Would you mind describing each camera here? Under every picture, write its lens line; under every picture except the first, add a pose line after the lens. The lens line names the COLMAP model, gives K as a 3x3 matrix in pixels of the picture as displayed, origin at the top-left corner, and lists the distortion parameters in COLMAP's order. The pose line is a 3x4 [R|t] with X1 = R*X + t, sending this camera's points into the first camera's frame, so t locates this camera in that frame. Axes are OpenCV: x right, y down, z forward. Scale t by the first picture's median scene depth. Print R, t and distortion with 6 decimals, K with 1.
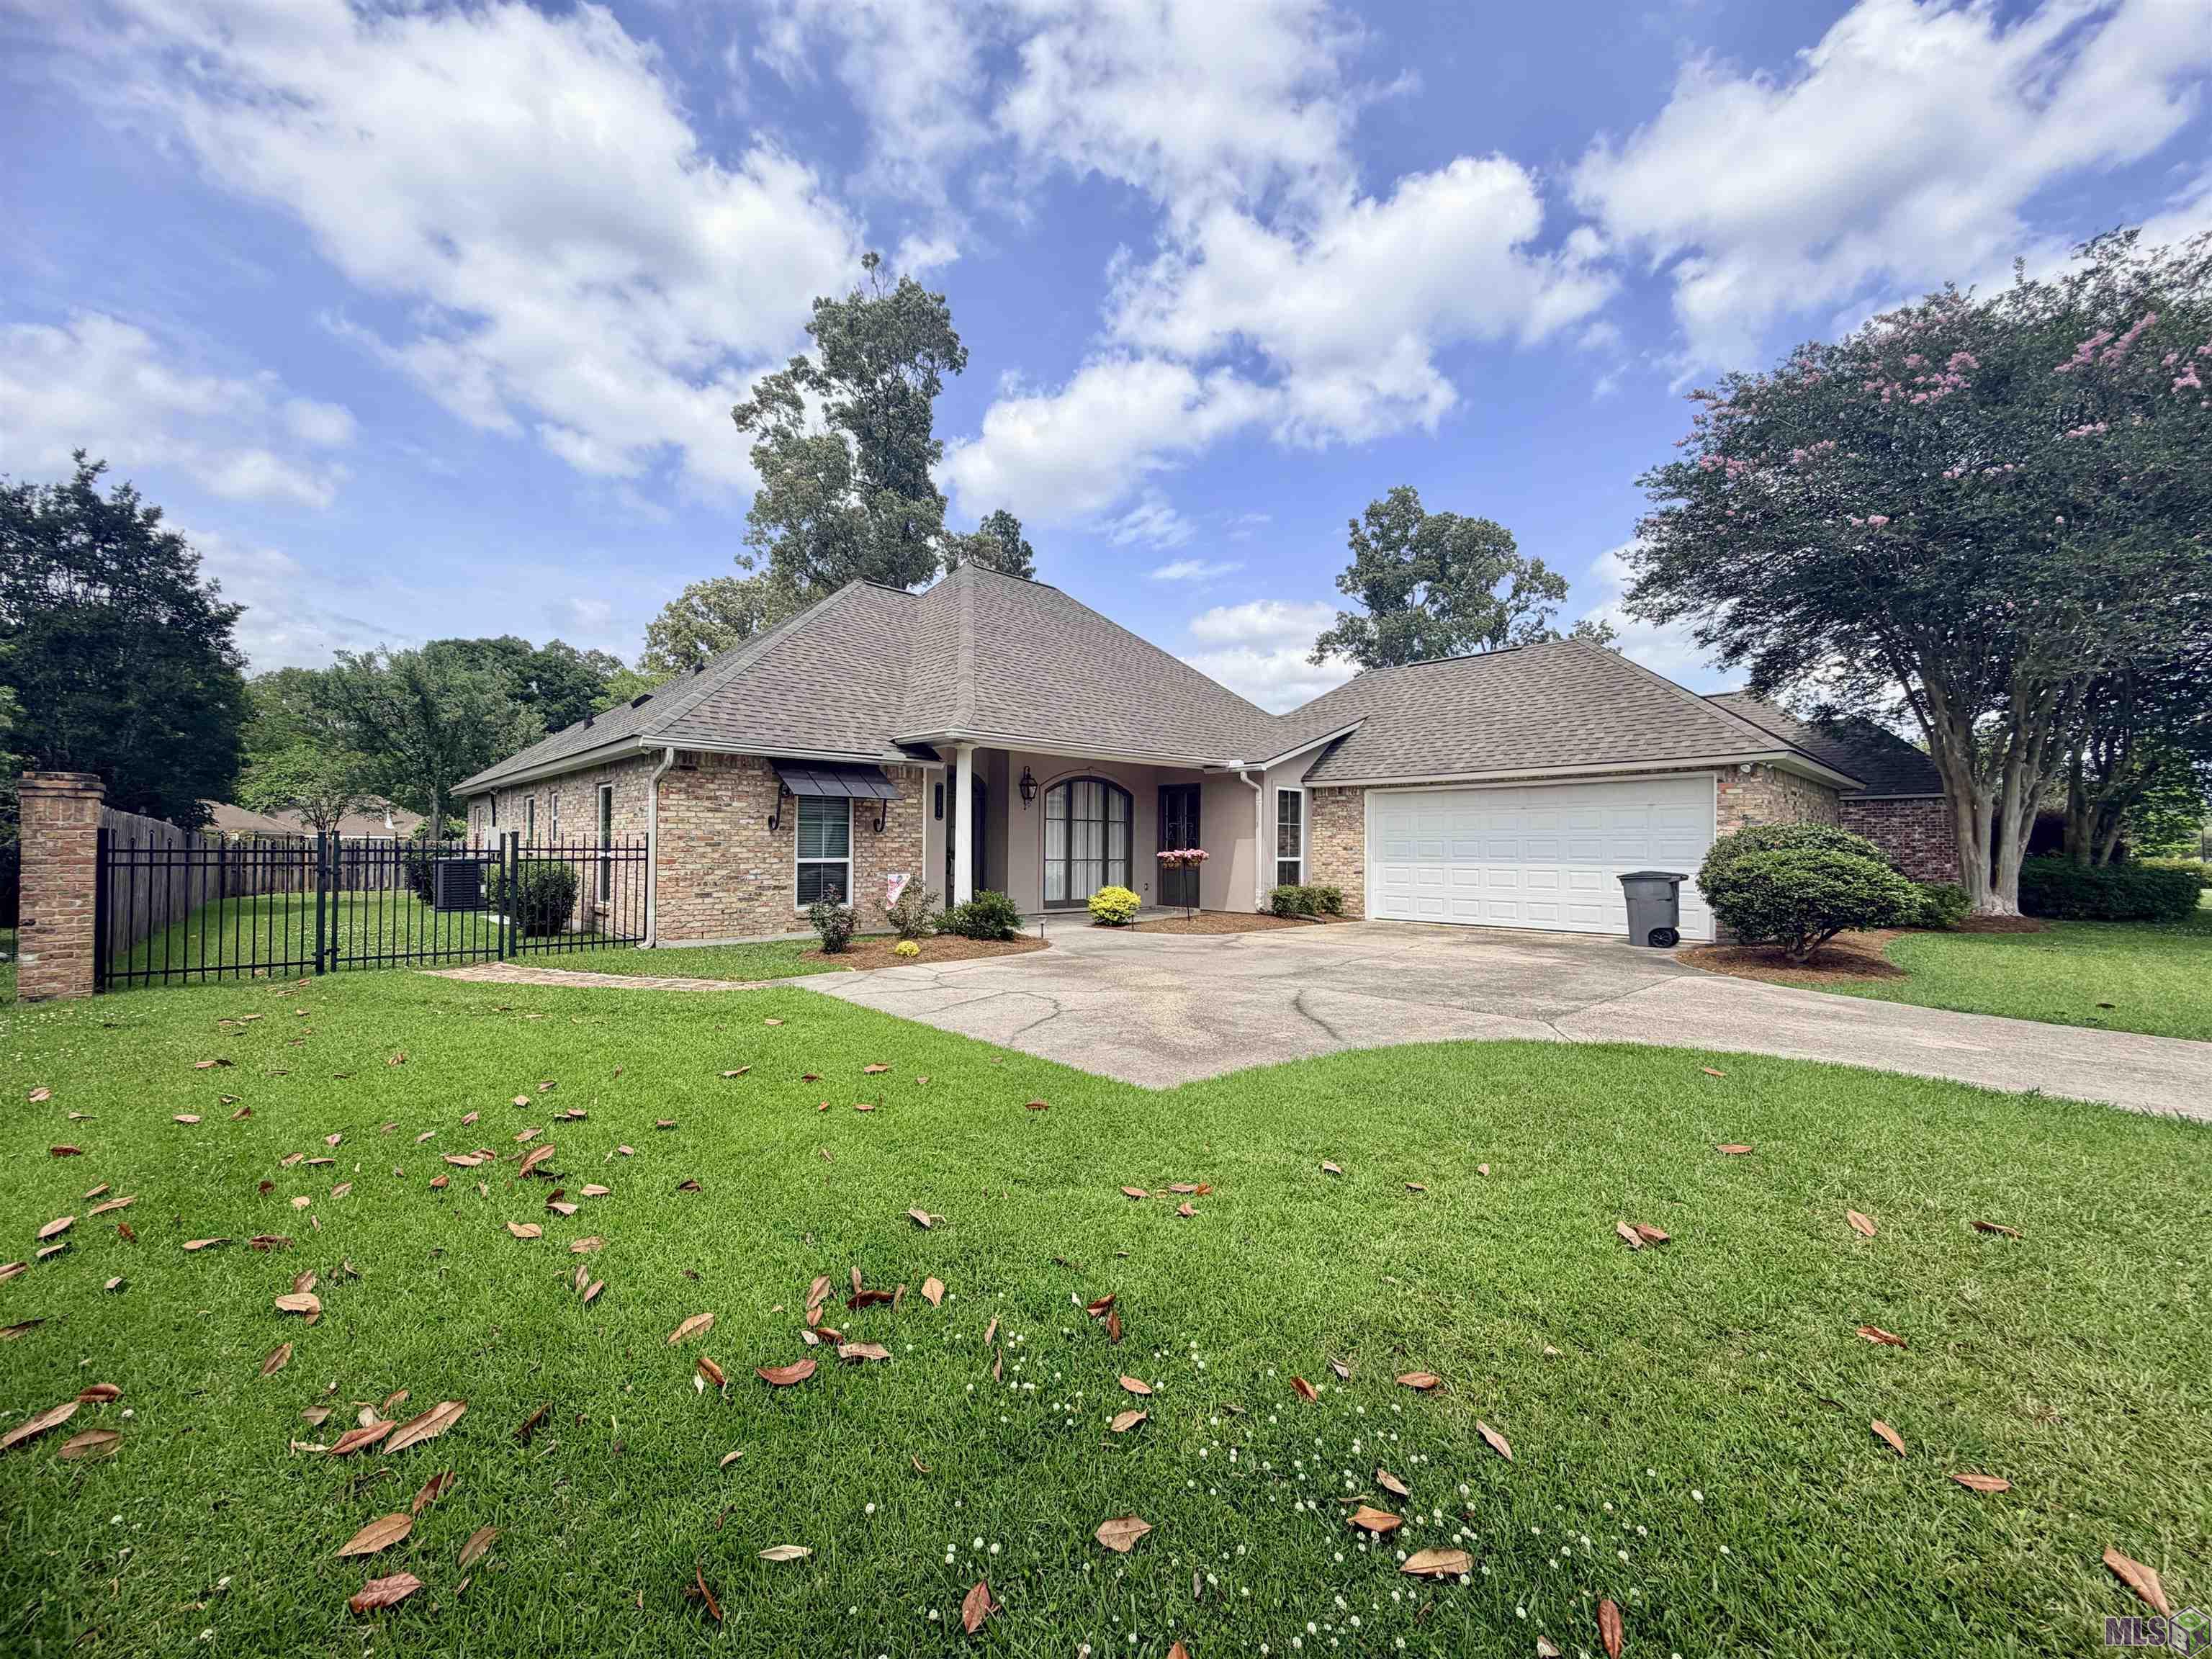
lens RADIAL K [[869.6, 0, 1106.0], [0, 869.6, 829.5], [0, 0, 1]] dist [0.002280, 0.000259]
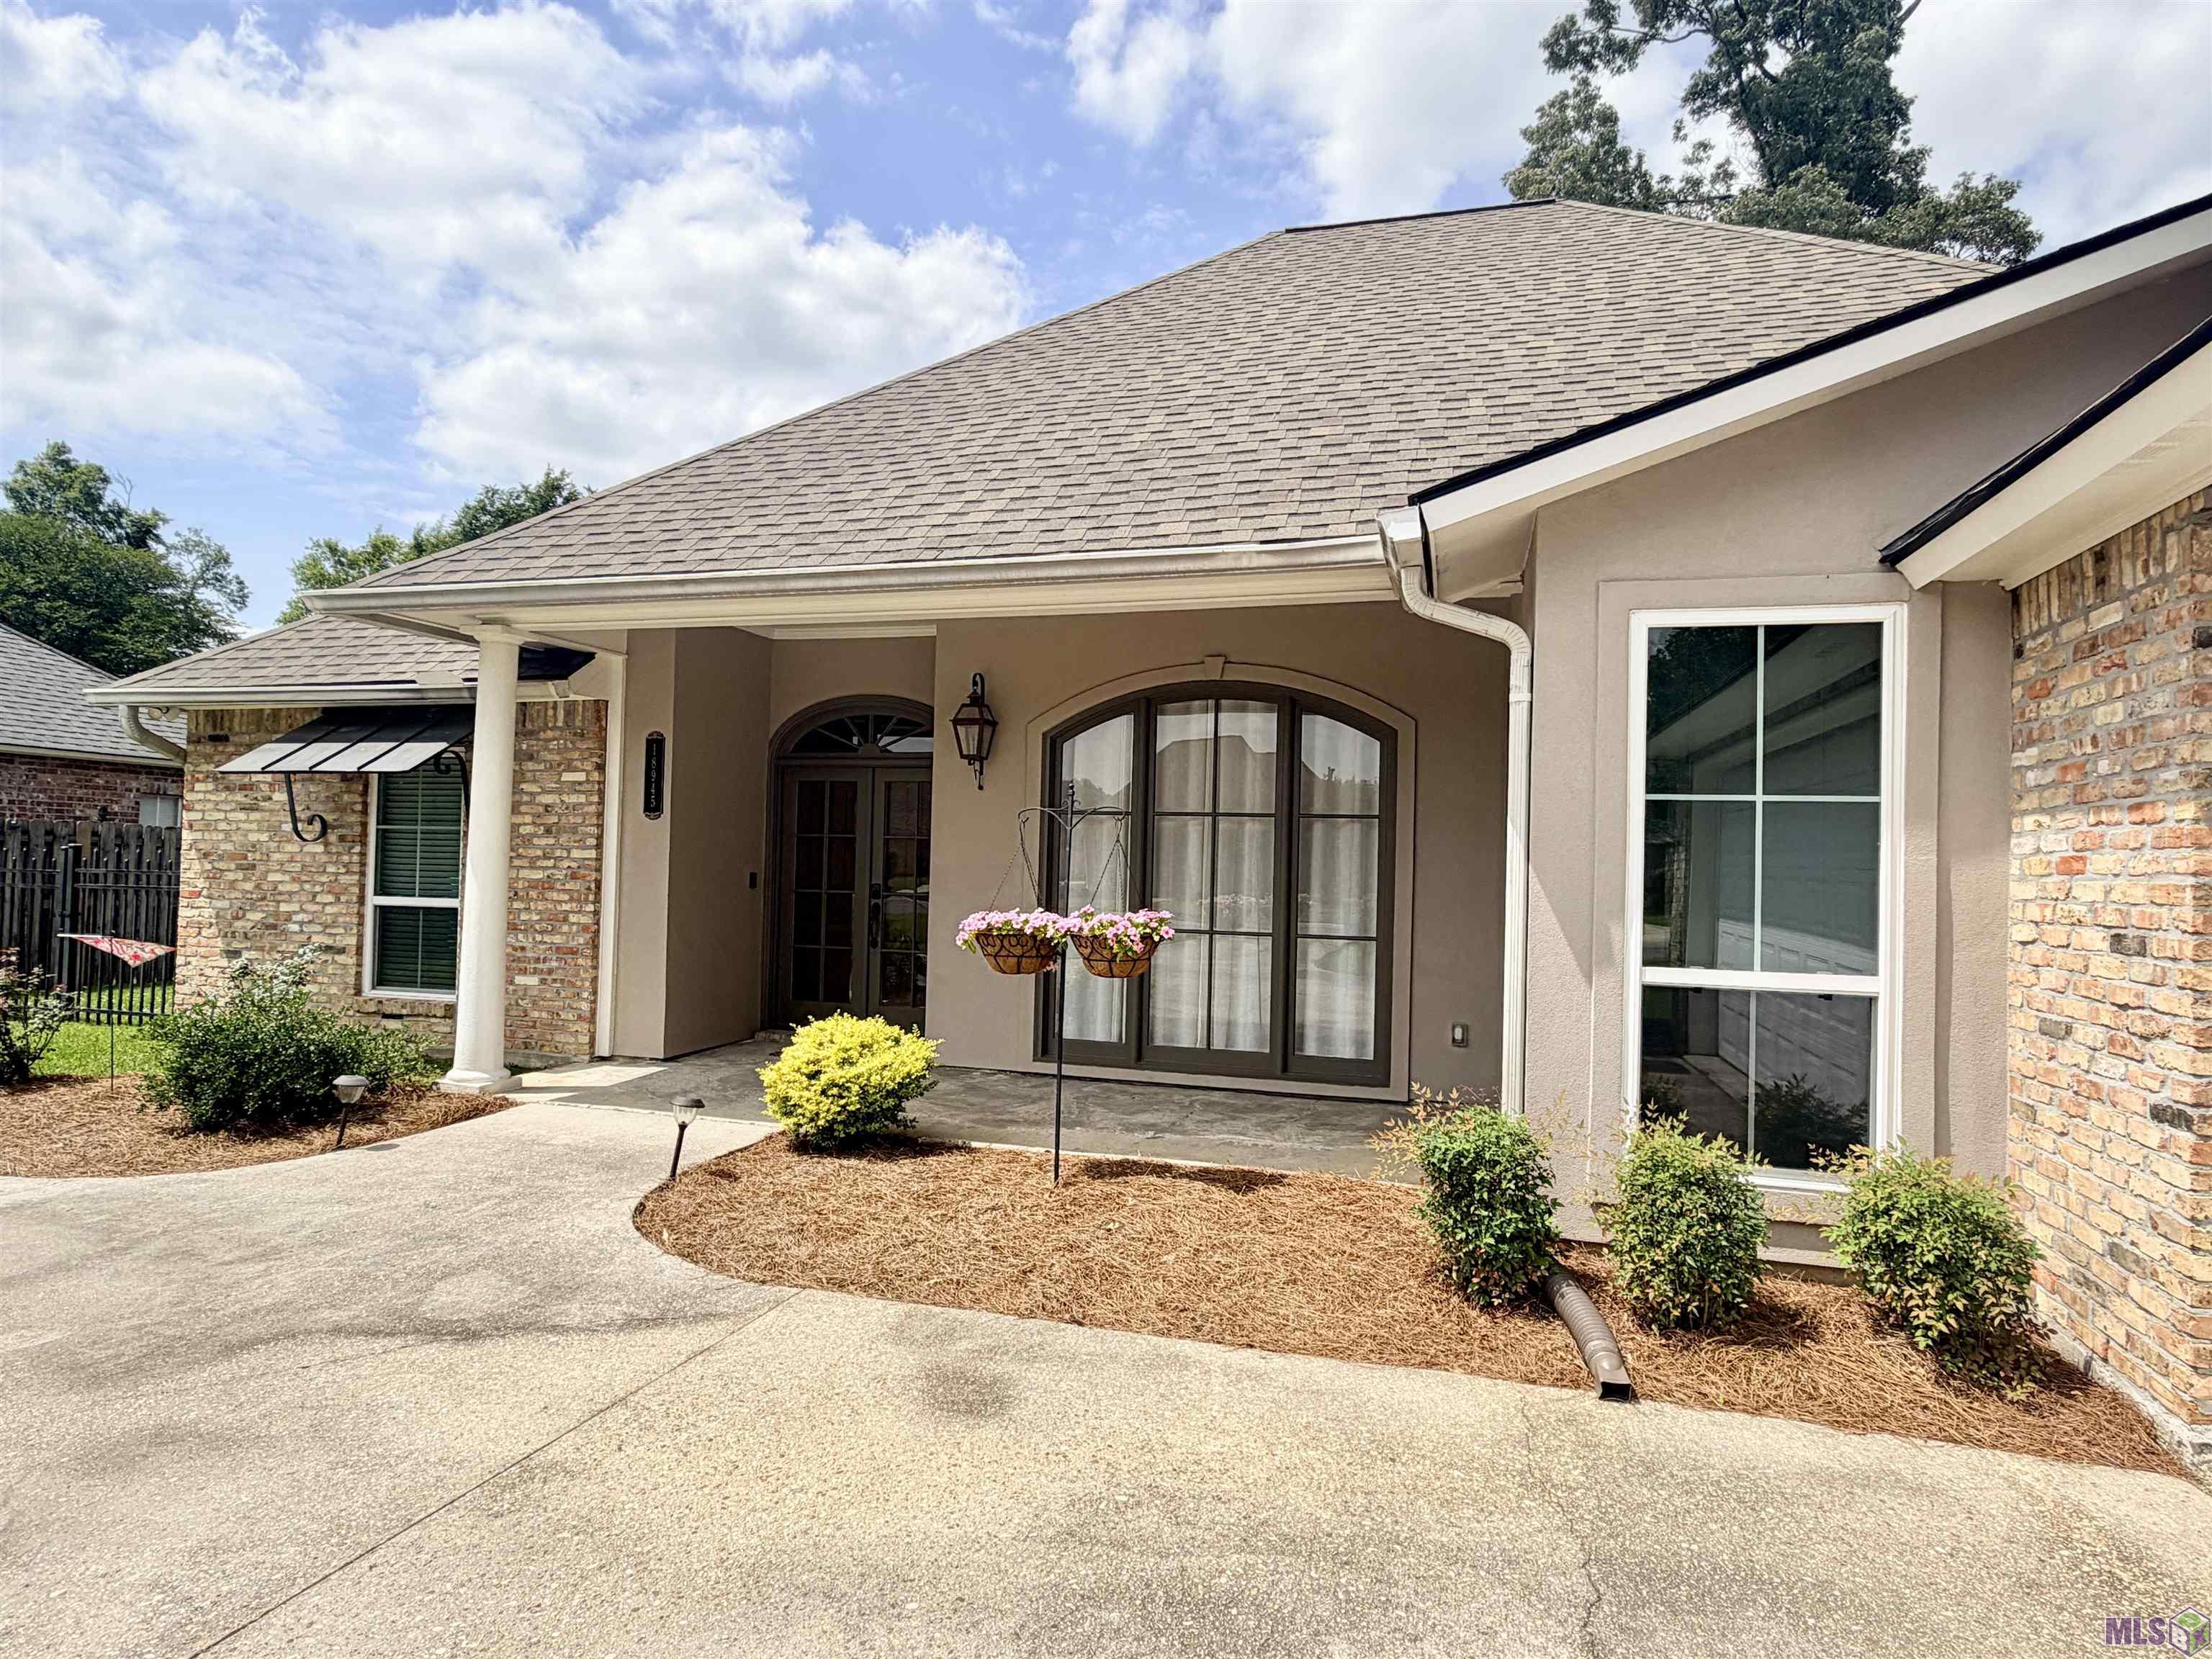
lens RADIAL K [[1241.9, 0, 1106.0], [0, 1241.9, 829.5], [0, 0, 1]] dist [-0.002990, 0.000887]
pose [[0.488716, -0.021011, -0.872190, 0.341348], [-0.006010, 0.999605, -0.027448, 0.008222], [0.872422, 0.018656, 0.488397, 0.668270]]
